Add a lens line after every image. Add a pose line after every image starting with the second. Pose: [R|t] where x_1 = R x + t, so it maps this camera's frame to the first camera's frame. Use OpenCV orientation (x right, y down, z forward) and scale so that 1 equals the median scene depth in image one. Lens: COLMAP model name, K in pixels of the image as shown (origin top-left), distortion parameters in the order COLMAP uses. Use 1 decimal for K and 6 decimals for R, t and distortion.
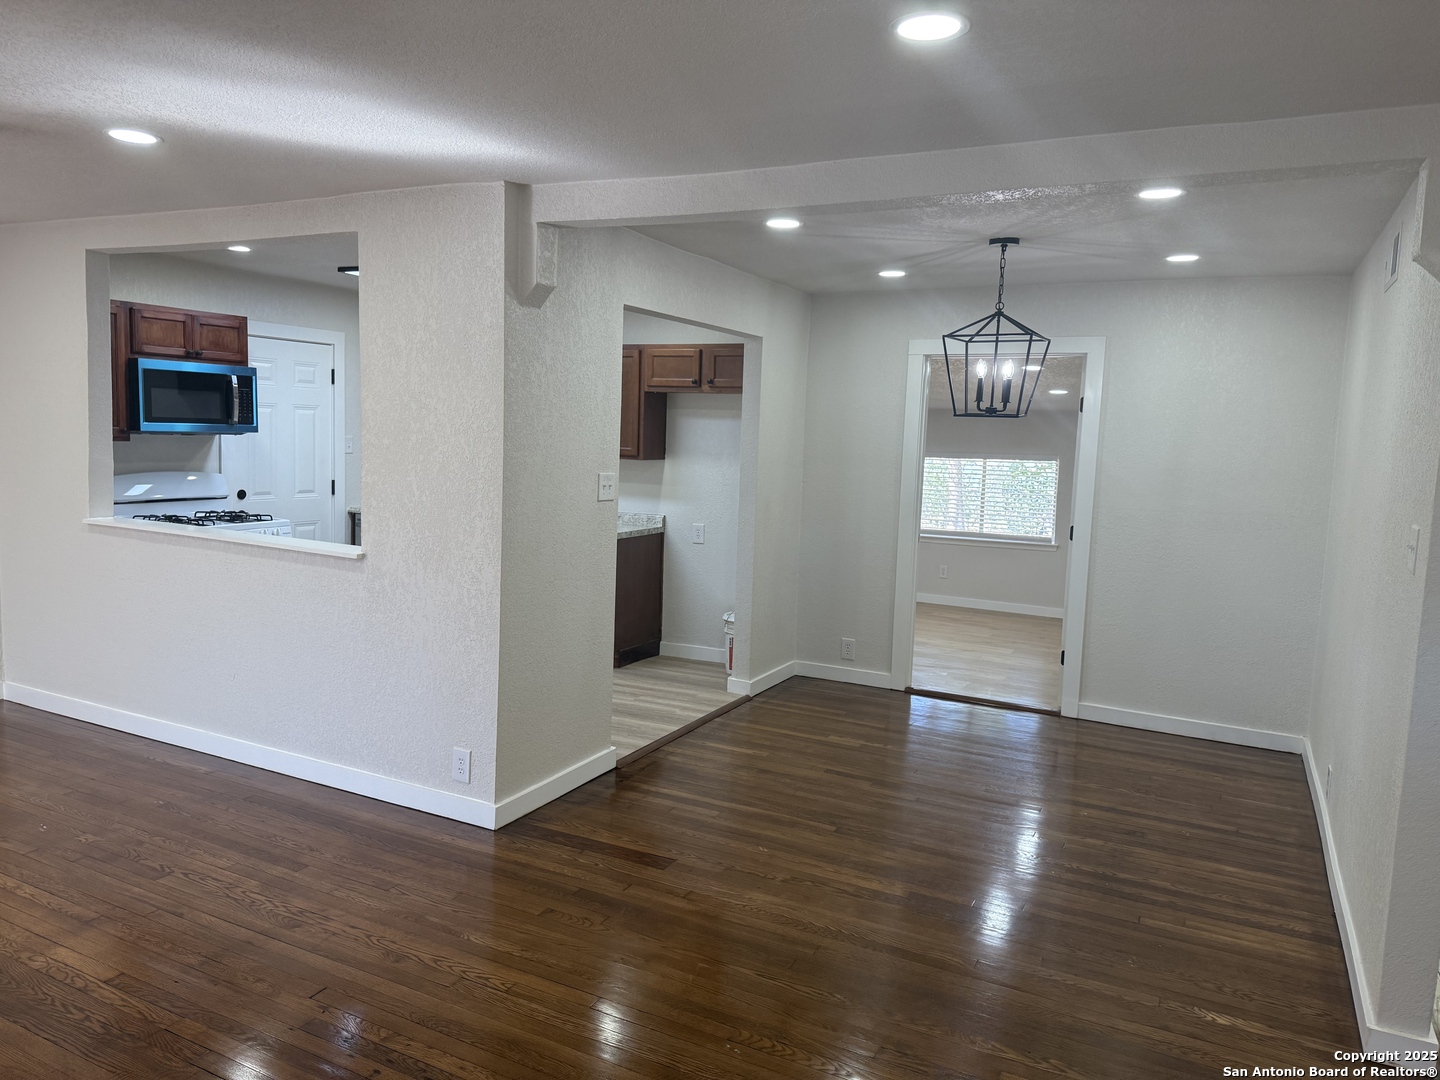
lens RADIAL K [[1019.5, 0, 706.0], [0, 1019.5, 531.7], [0, 0, 1]] dist [0.095420, -0.092570]
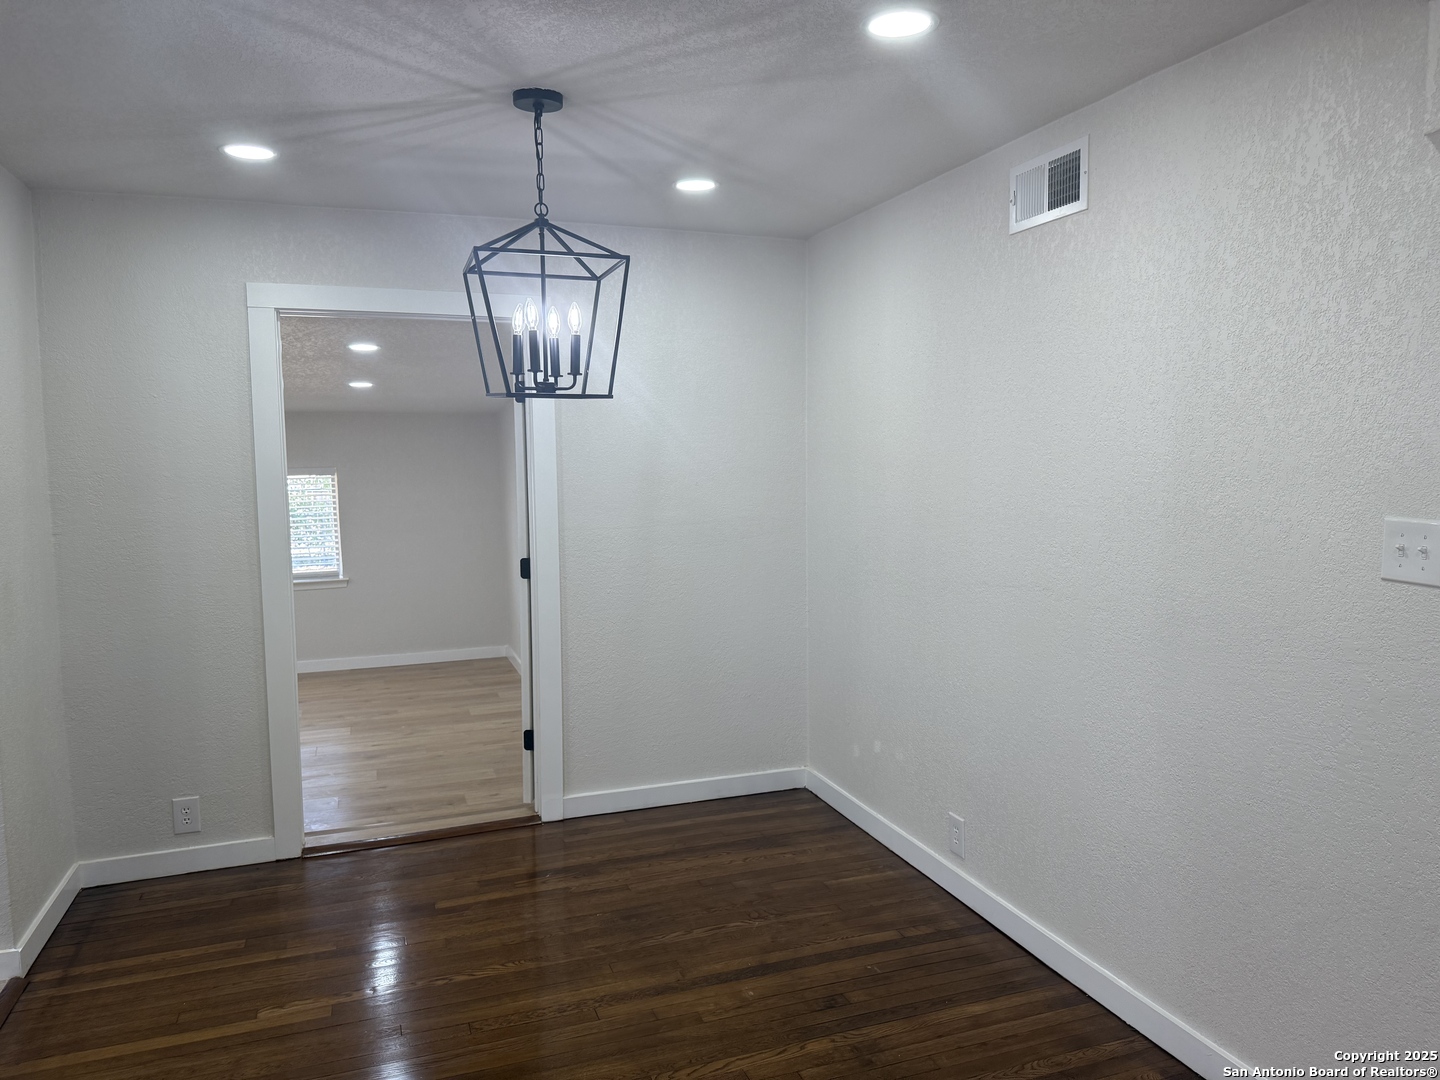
lens RADIAL K [[1019.5, 0, 706.0], [0, 1019.5, 531.7], [0, 0, 1]] dist [0.095420, -0.092570]
pose [[0.686762, -0.103415, 0.719488, -0.064468], [0.113398, 0.992951, 0.034481, -0.030261], [-0.717982, 0.057908, 0.693649, 0.361874]]
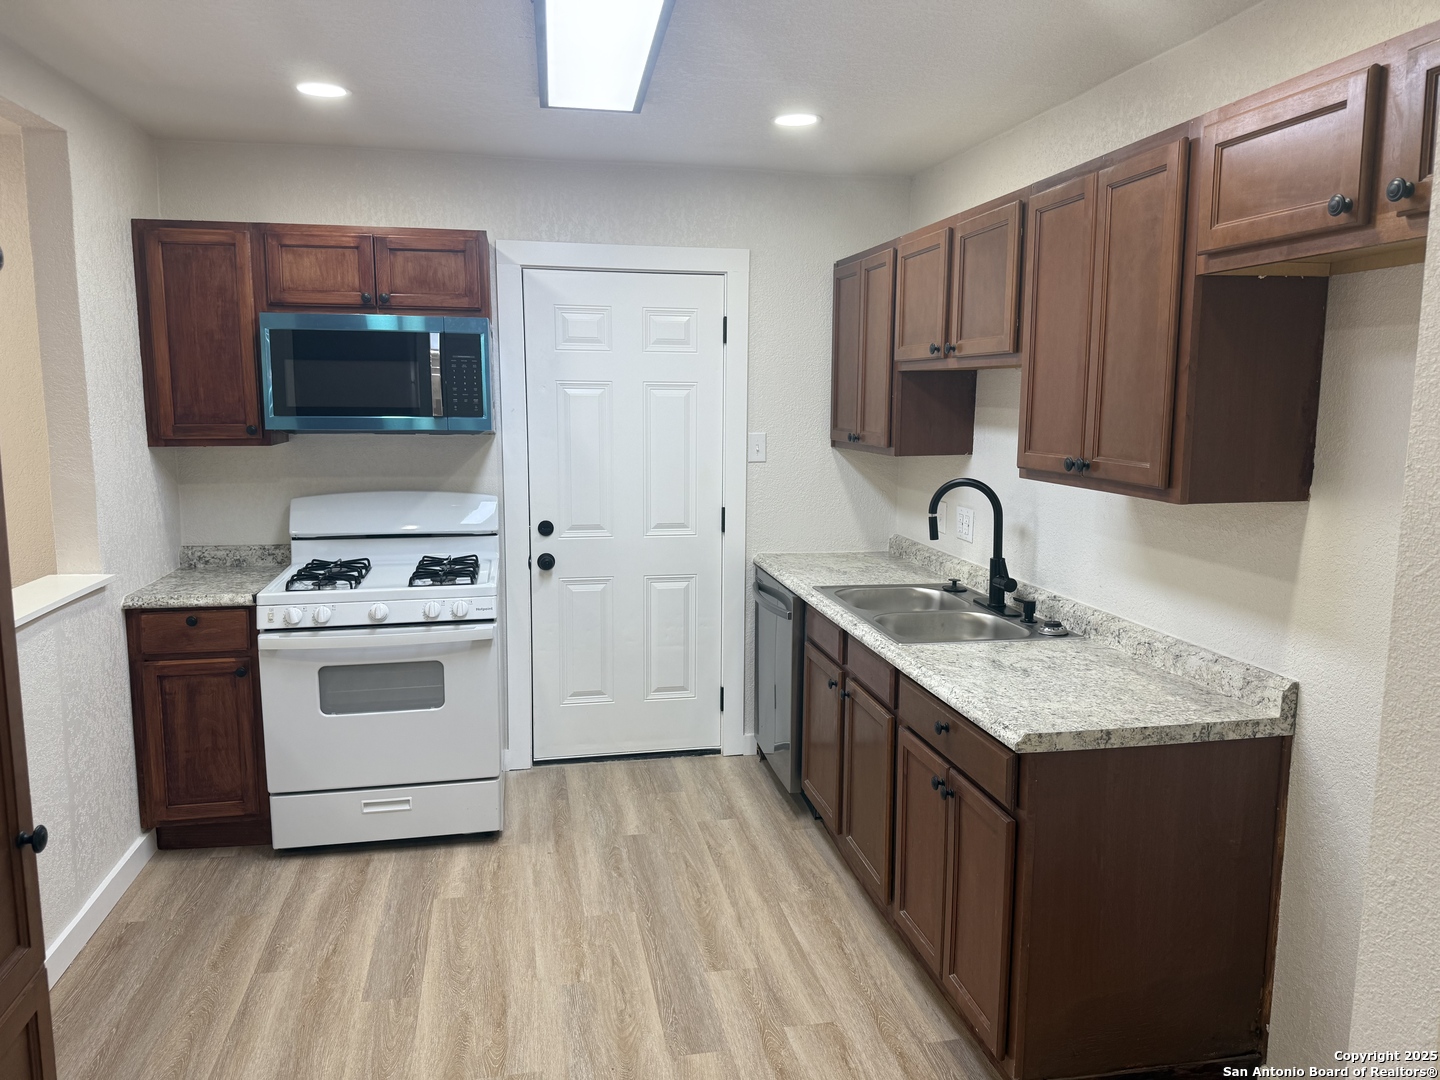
lens RADIAL K [[999.2, 0, 714.8], [0, 999.2, 531.6], [0, 0, 1]] dist [0.128730, -0.185872]
pose [[0.621341, 0.072397, -0.780188, 0.090882], [-0.062771, 0.997121, 0.042536, -0.066338], [0.781022, 0.022544, 0.624097, 0.703076]]
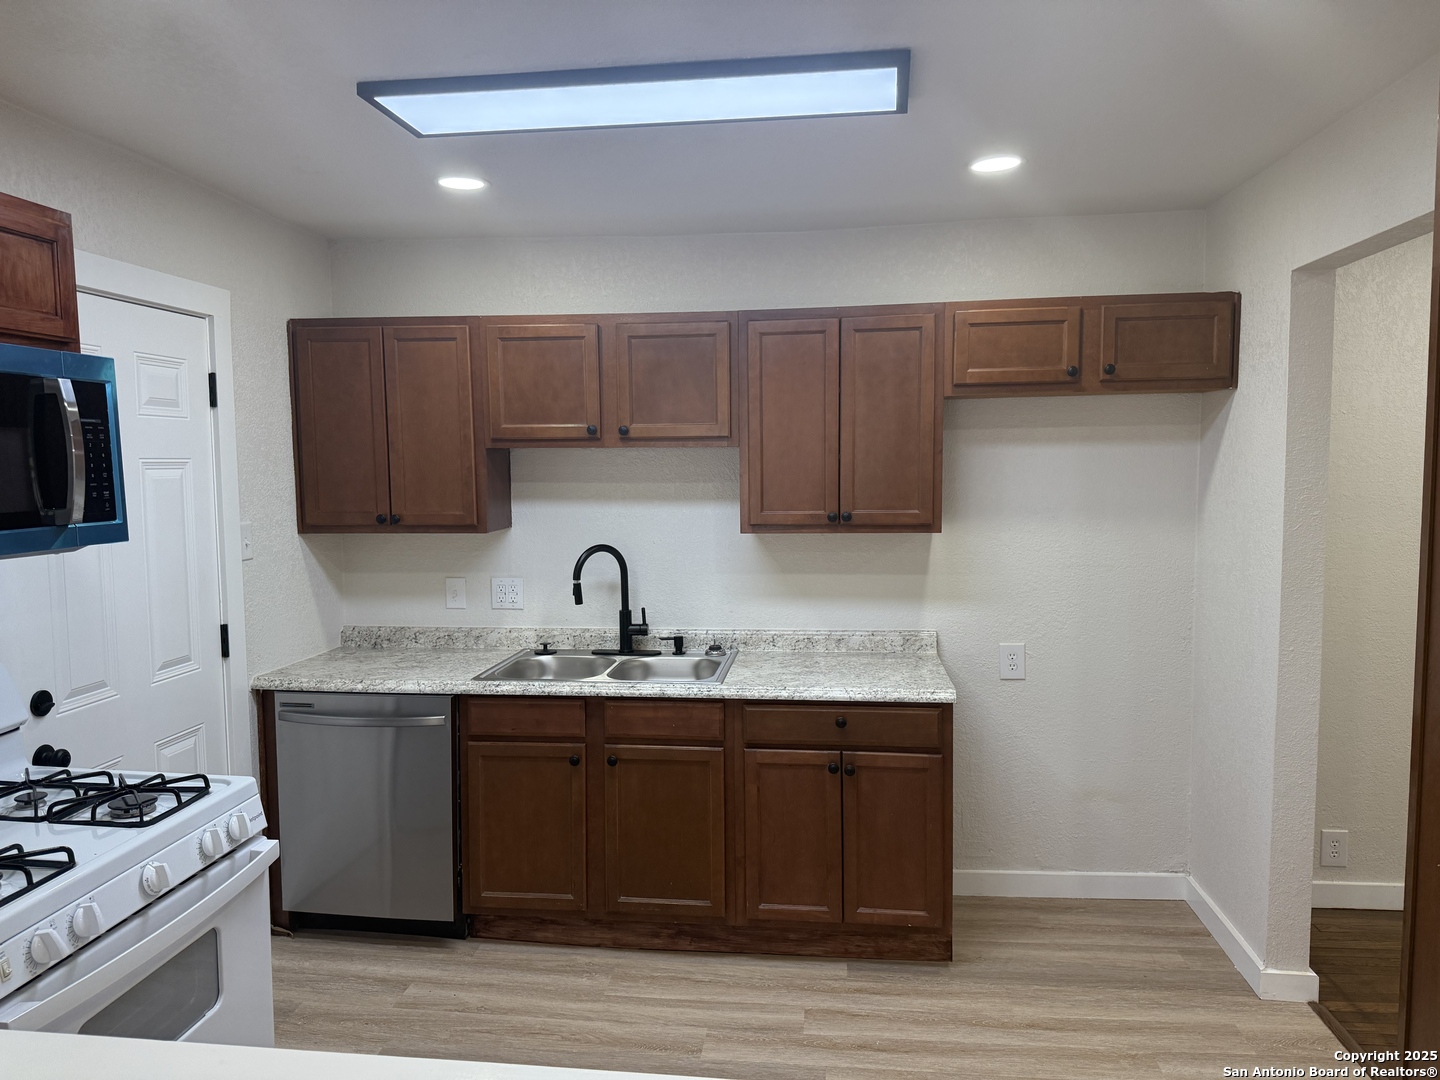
lens RADIAL K [[1002.2, 0, 703.9], [0, 1002.2, 541.3], [0, 0, 1]] dist [0.139253, -0.183942]
pose [[0.939756, -0.075429, 0.333421, -0.343500], [0.082345, 0.996582, -0.006635, -0.072383], [-0.331781, 0.033691, 0.942755, 0.568761]]
